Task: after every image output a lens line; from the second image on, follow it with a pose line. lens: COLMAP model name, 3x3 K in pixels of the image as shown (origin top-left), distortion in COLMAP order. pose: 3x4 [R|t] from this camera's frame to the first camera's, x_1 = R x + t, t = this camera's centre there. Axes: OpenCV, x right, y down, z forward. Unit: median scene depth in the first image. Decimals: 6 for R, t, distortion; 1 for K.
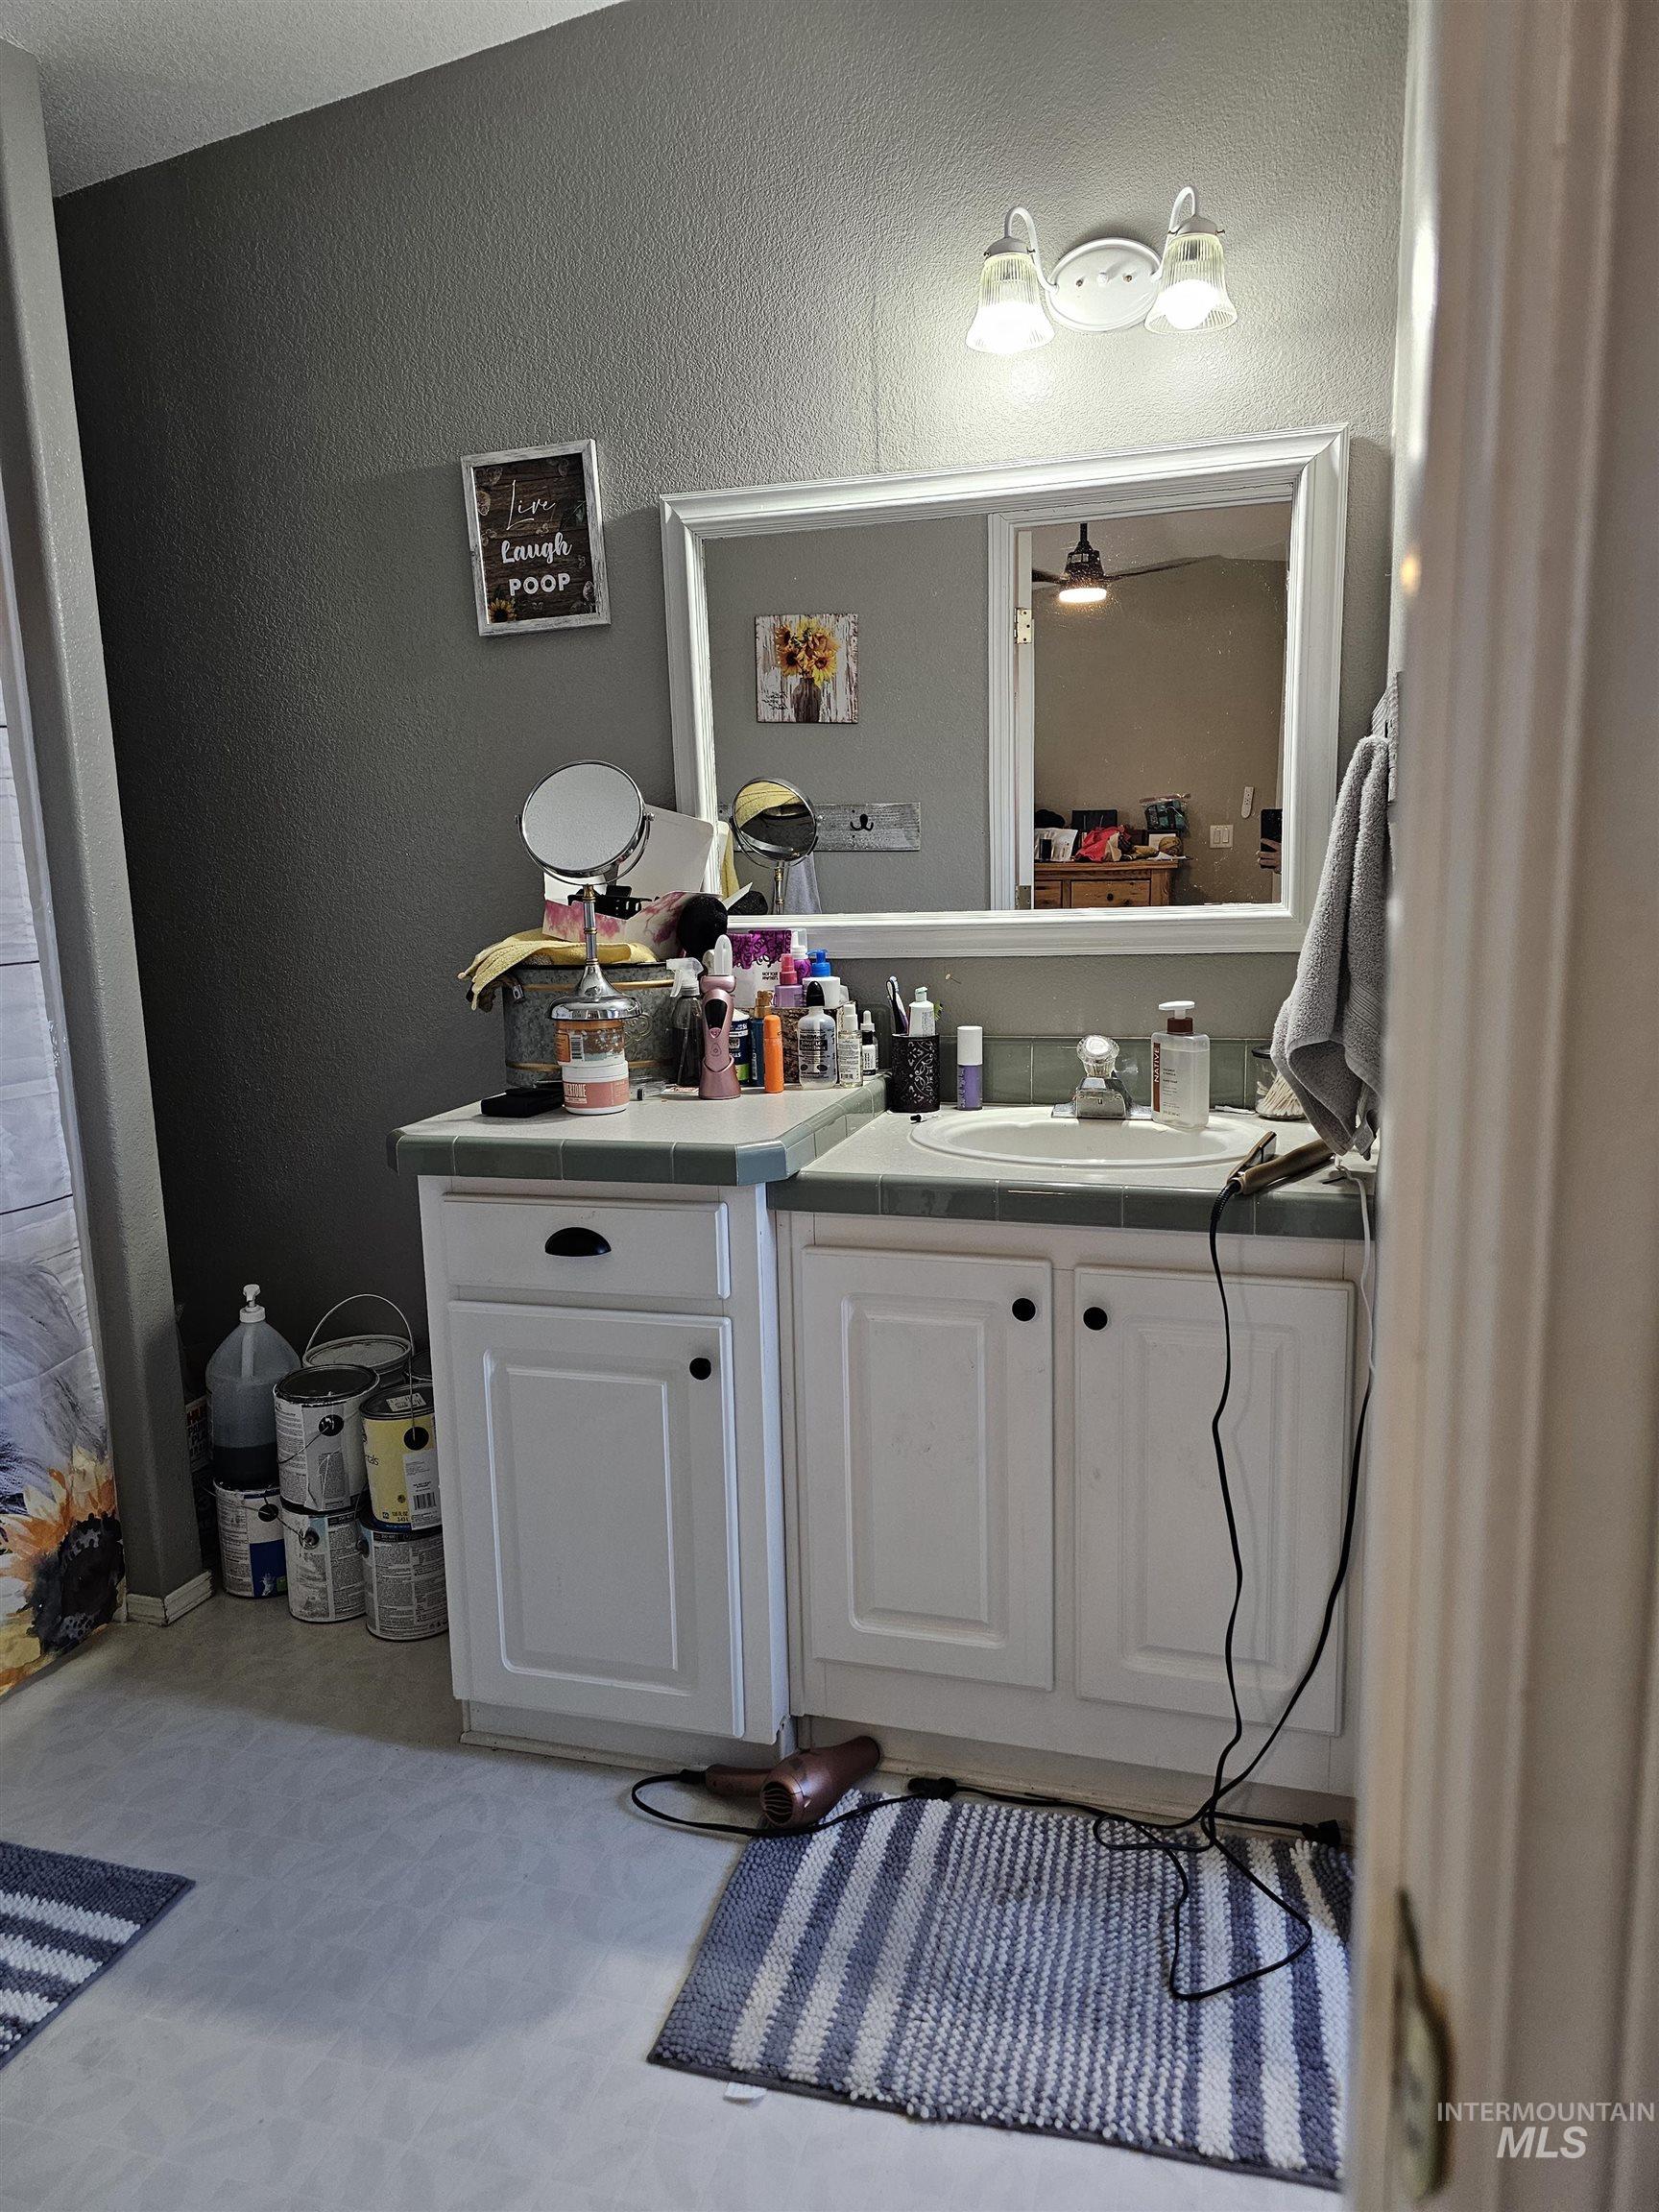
lens RADIAL K [[1451.9, 0, 834.3], [0, 1451.9, 1105.8], [0, 0, 1]] dist [0.031747, -0.009837]
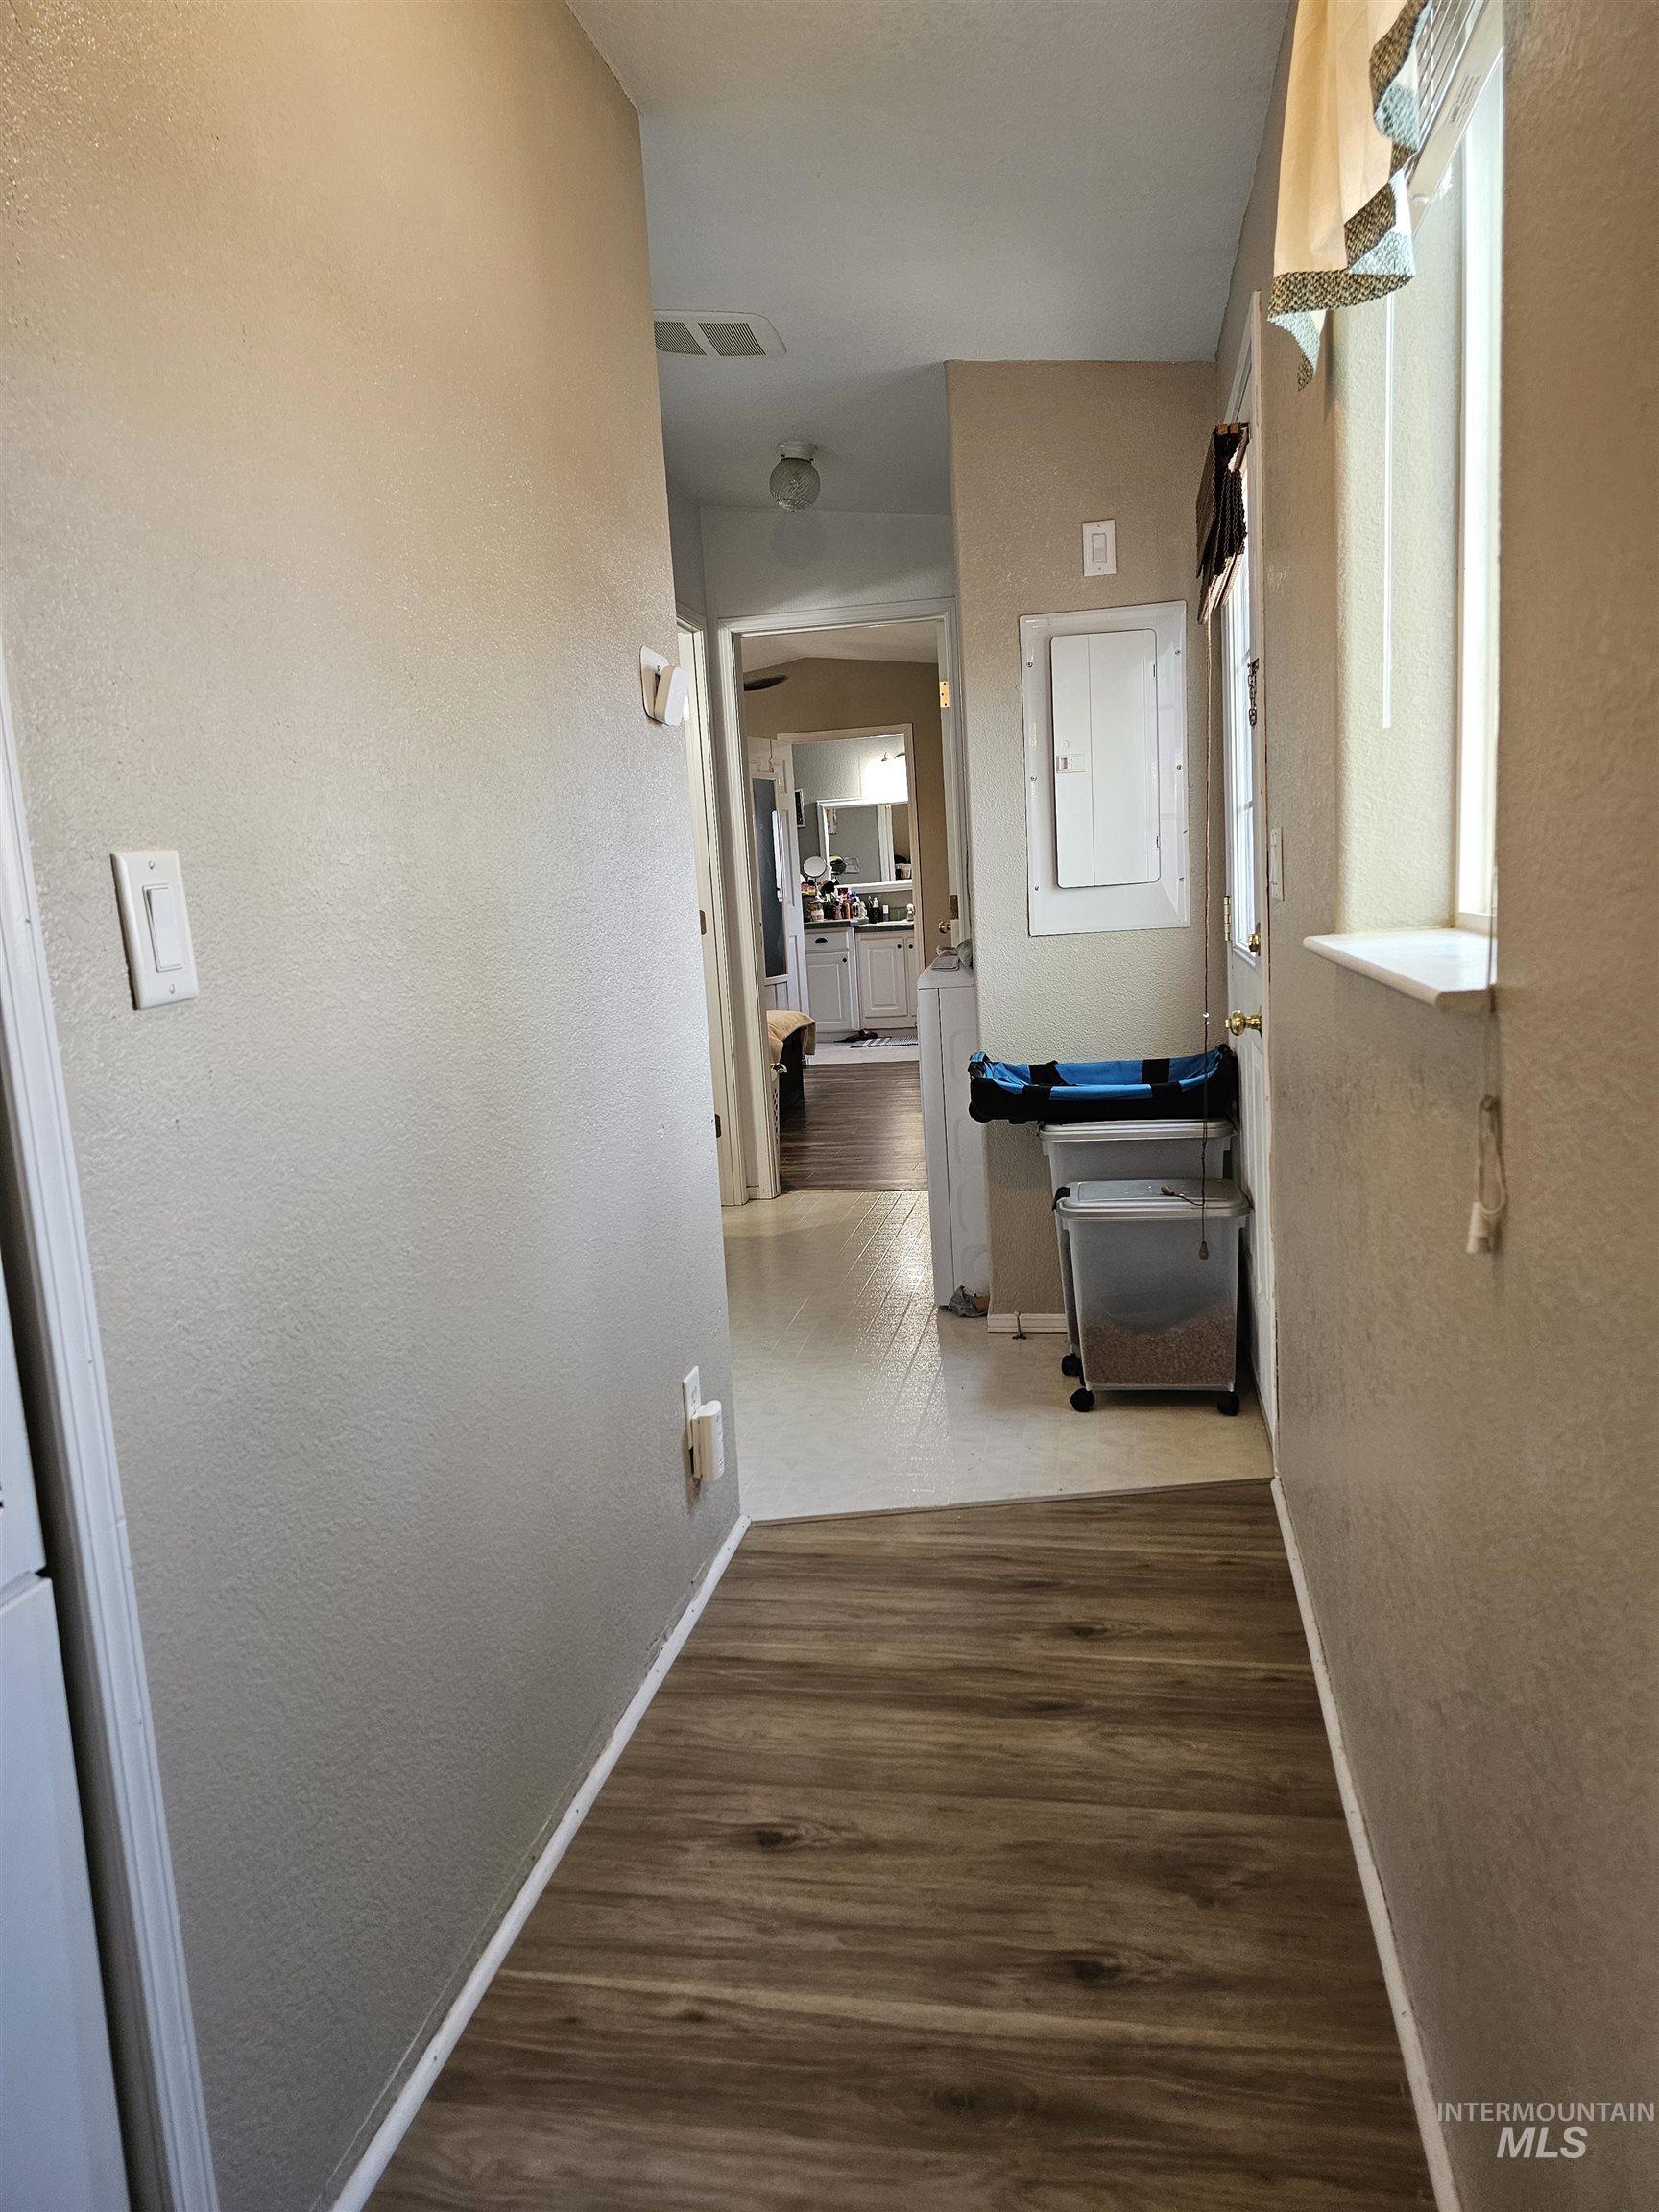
lens RADIAL K [[1451.9, 0, 831.5], [0, 1451.9, 1103.7], [0, 0, 1]] dist [0.031747, -0.009837]
pose [[0.994787, -0.054810, 0.085993, -0.549749], [0.056833, 0.998157, -0.021257, 0.711907], [-0.084670, 0.026034, 0.996069, -3.880257]]
